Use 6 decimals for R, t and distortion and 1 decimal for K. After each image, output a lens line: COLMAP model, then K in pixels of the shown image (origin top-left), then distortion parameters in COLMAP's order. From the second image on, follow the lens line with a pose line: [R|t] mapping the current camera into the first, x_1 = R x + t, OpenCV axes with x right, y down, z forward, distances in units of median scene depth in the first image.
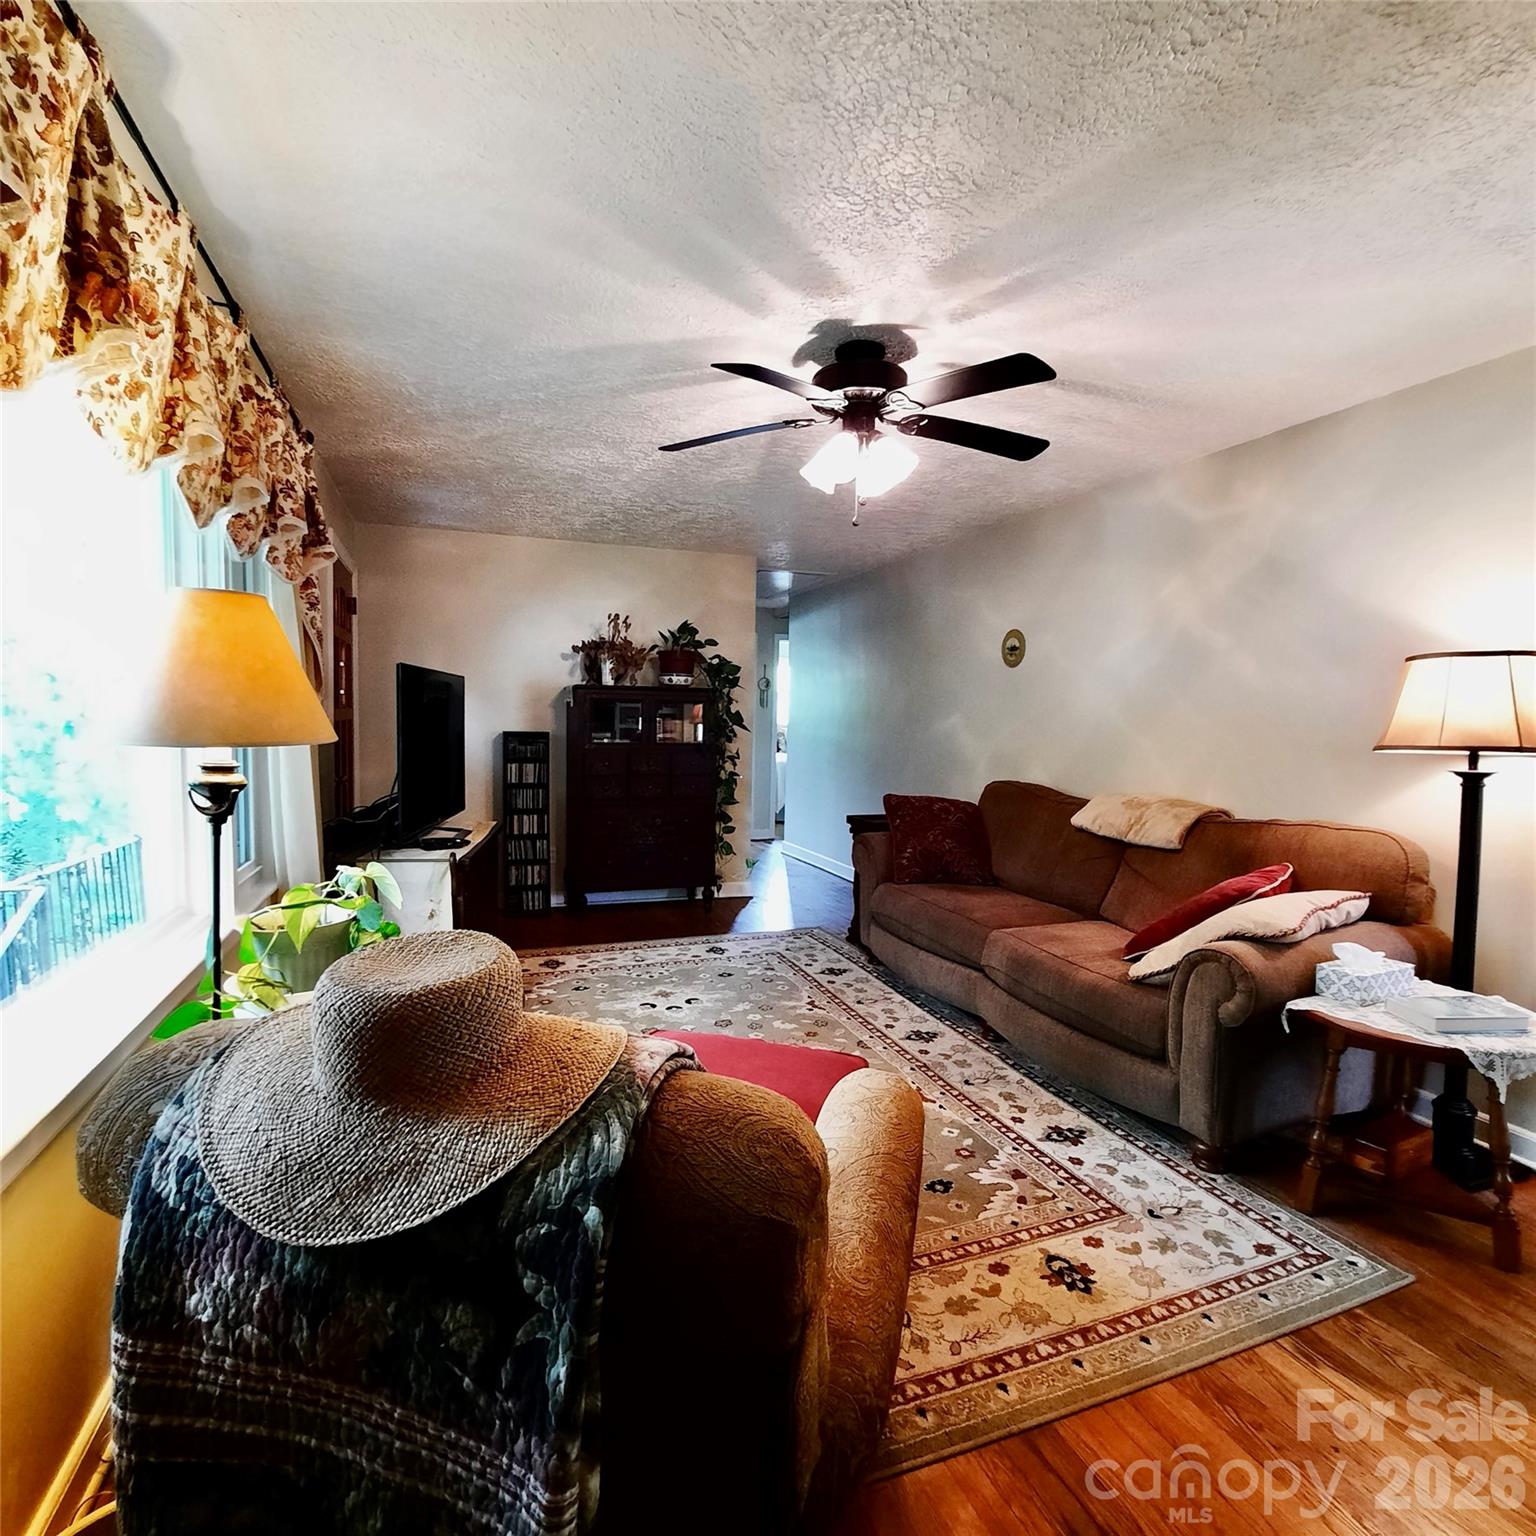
lens RADIAL K [[815.9, 0, 755.4], [0, 815.9, 774.4], [0, 0, 1]] dist [-0.022137, -0.001941]
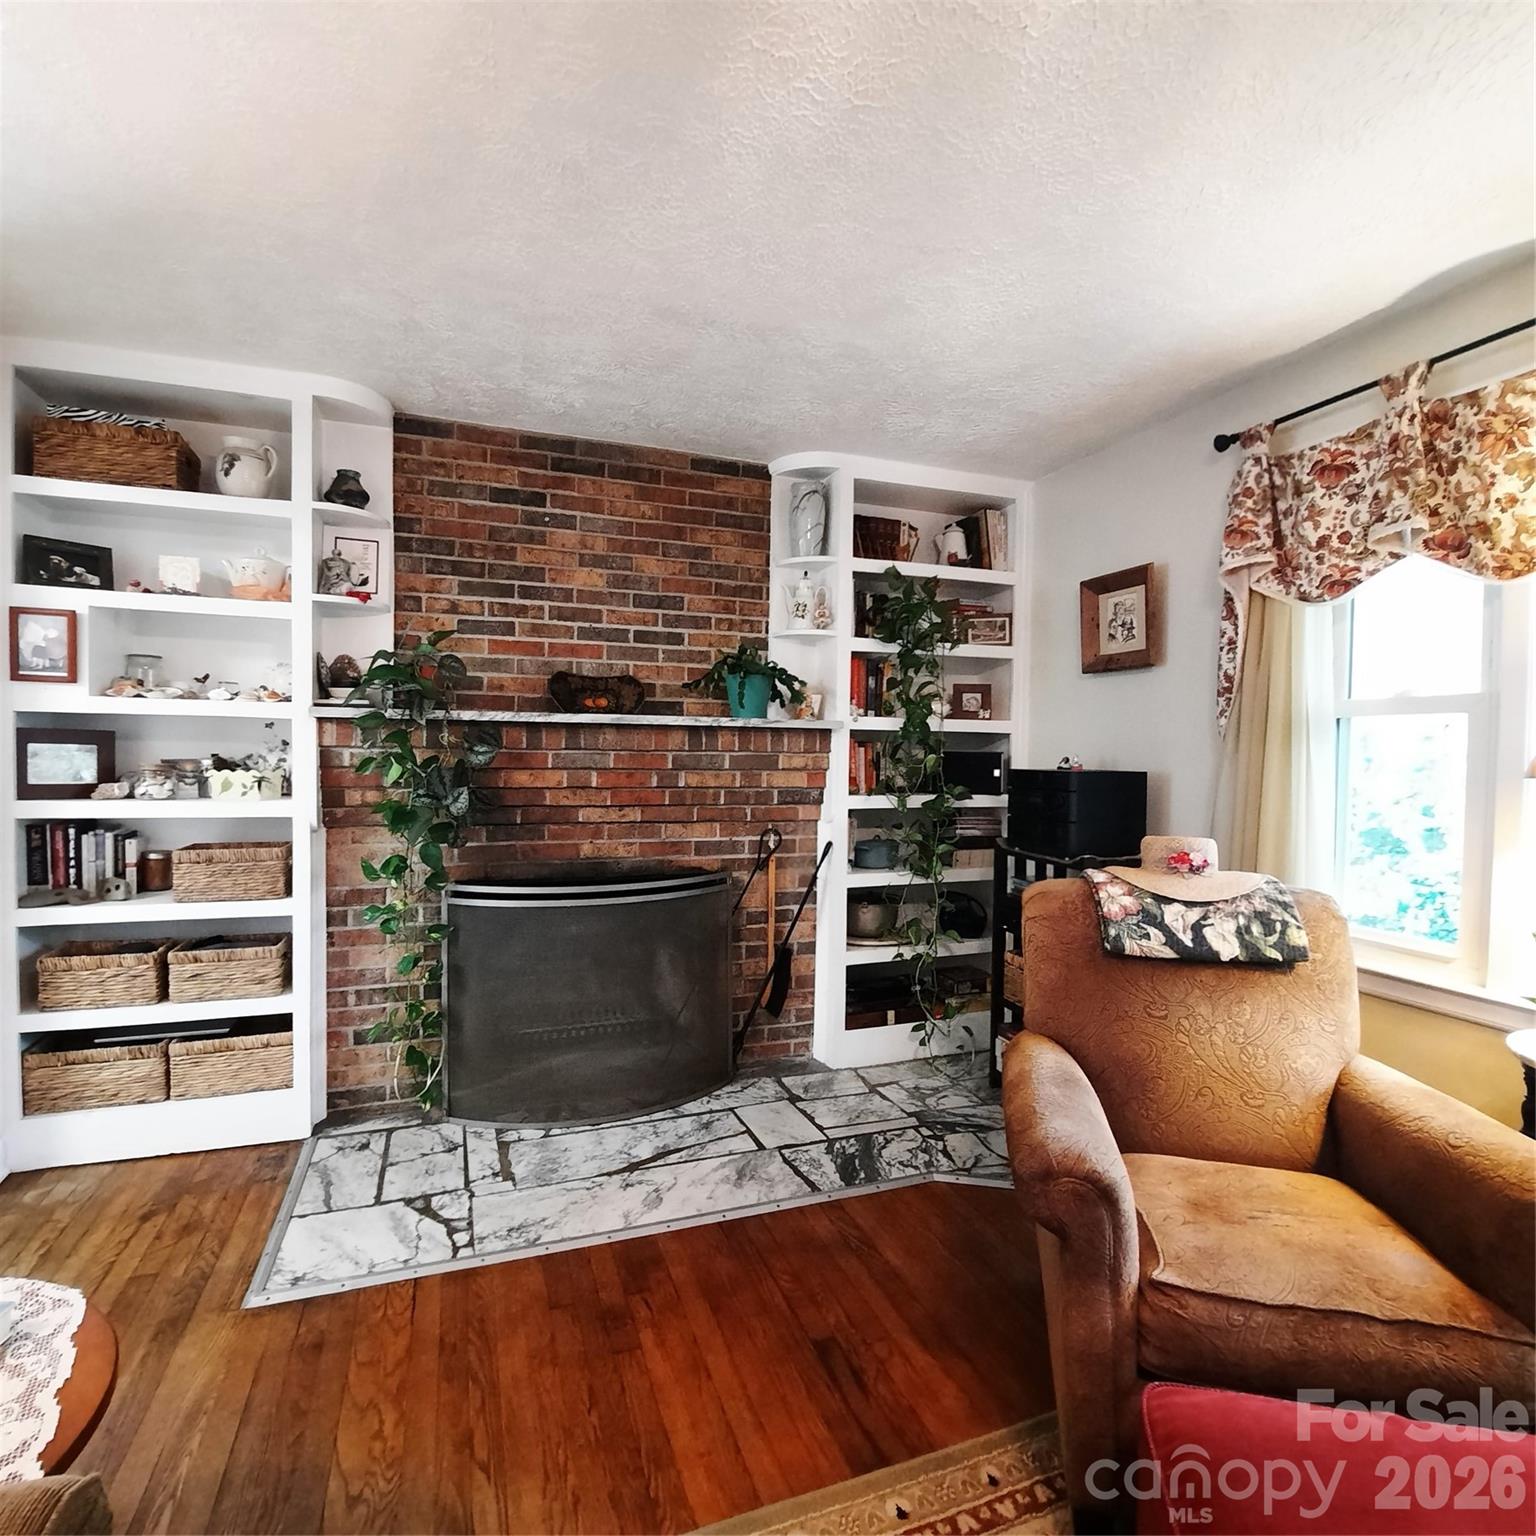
lens RADIAL K [[815.9, 0, 755.4], [0, 815.9, 774.4], [0, 0, 1]] dist [-0.022137, -0.001941]
pose [[-0.999644, -0.026227, 0.004821, 0.283156], [-0.025635, 0.994931, 0.097239, -0.060552], [-0.007347, 0.097080, -0.995249, 1.043098]]
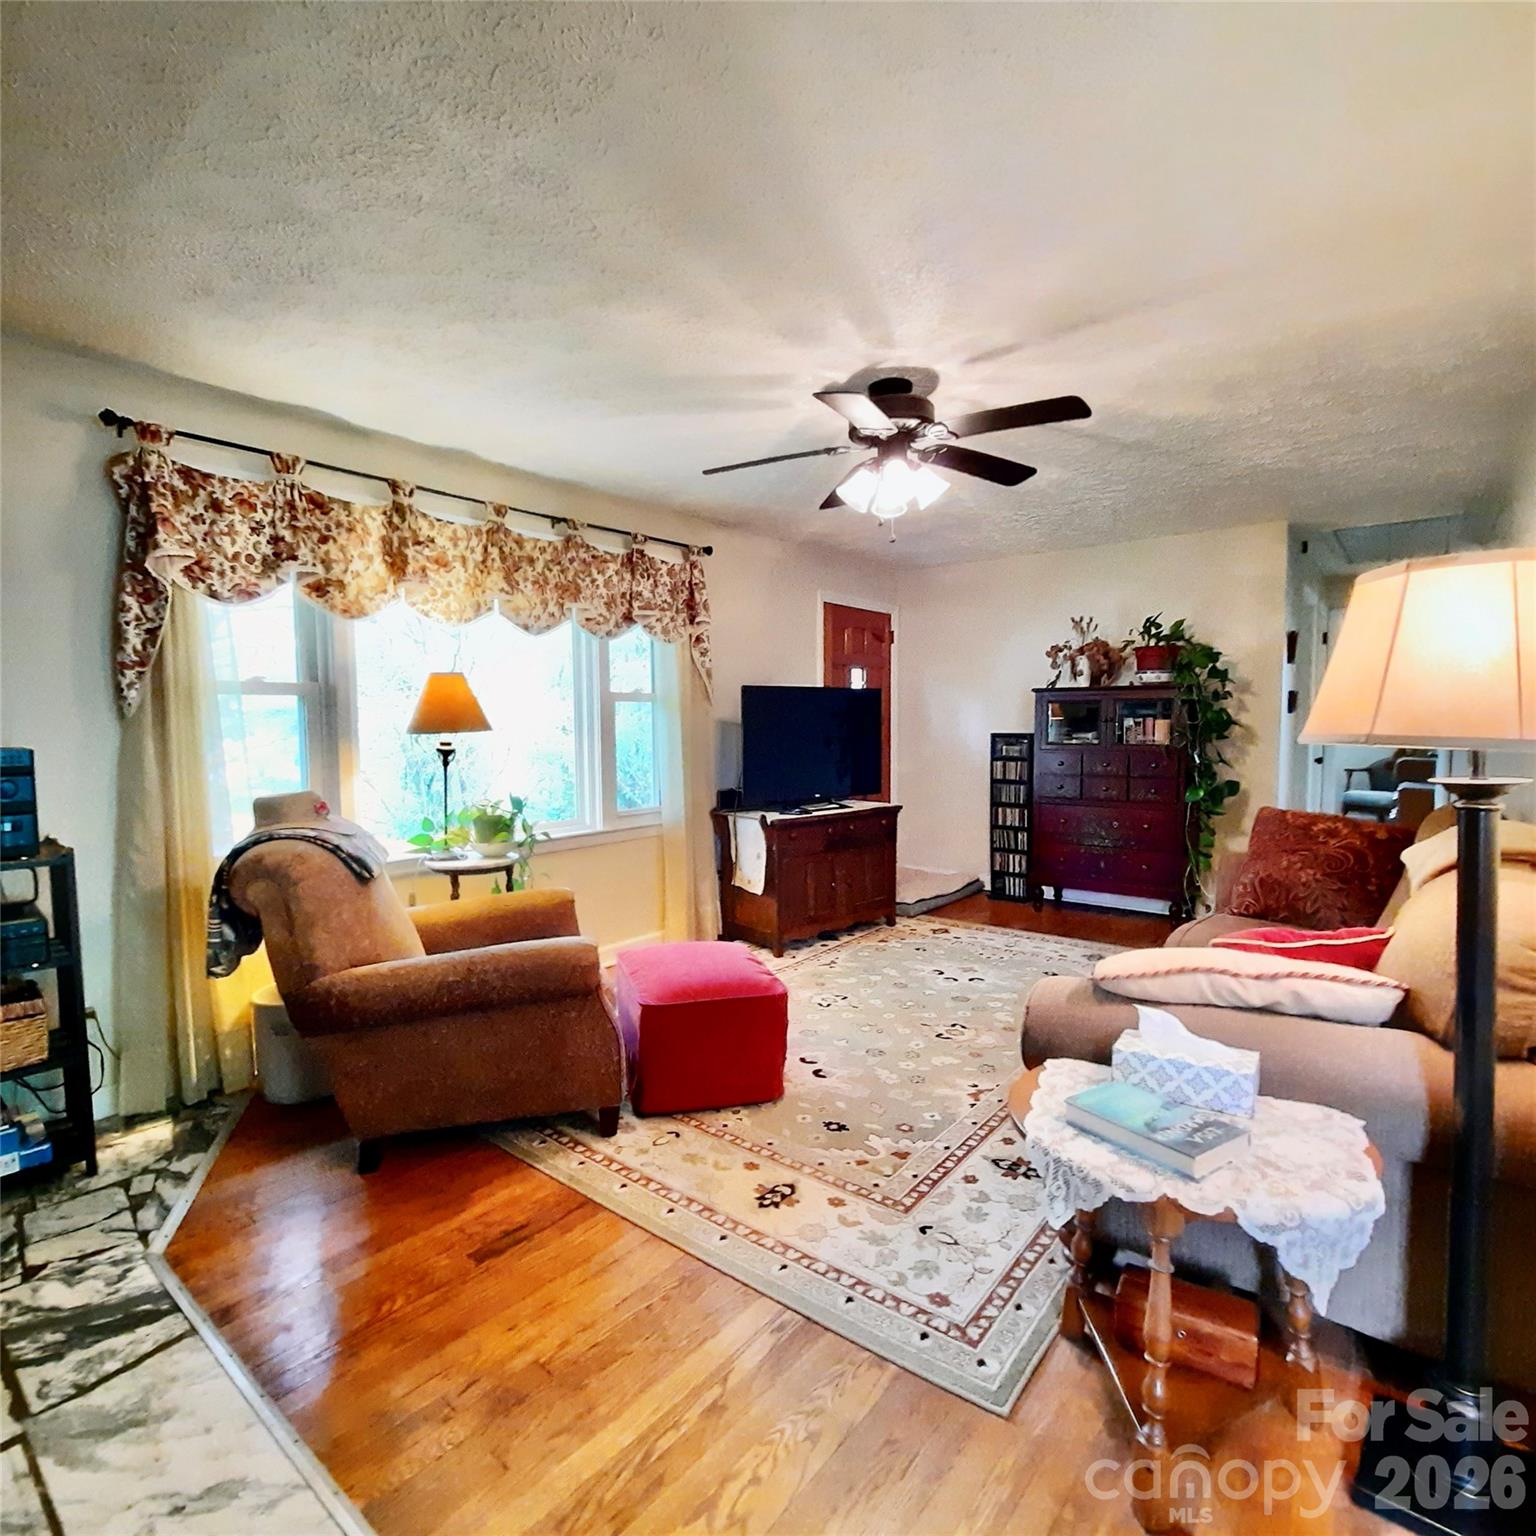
lens RADIAL K [[815.9, 0, 755.4], [0, 815.9, 774.4], [0, 0, 1]] dist [-0.022137, -0.001941]
pose [[0.515965, 0.036458, -0.855833, 0.957115], [-0.044633, 0.998881, 0.015644, 0.003611], [0.855446, 0.030127, 0.517015, 0.257628]]
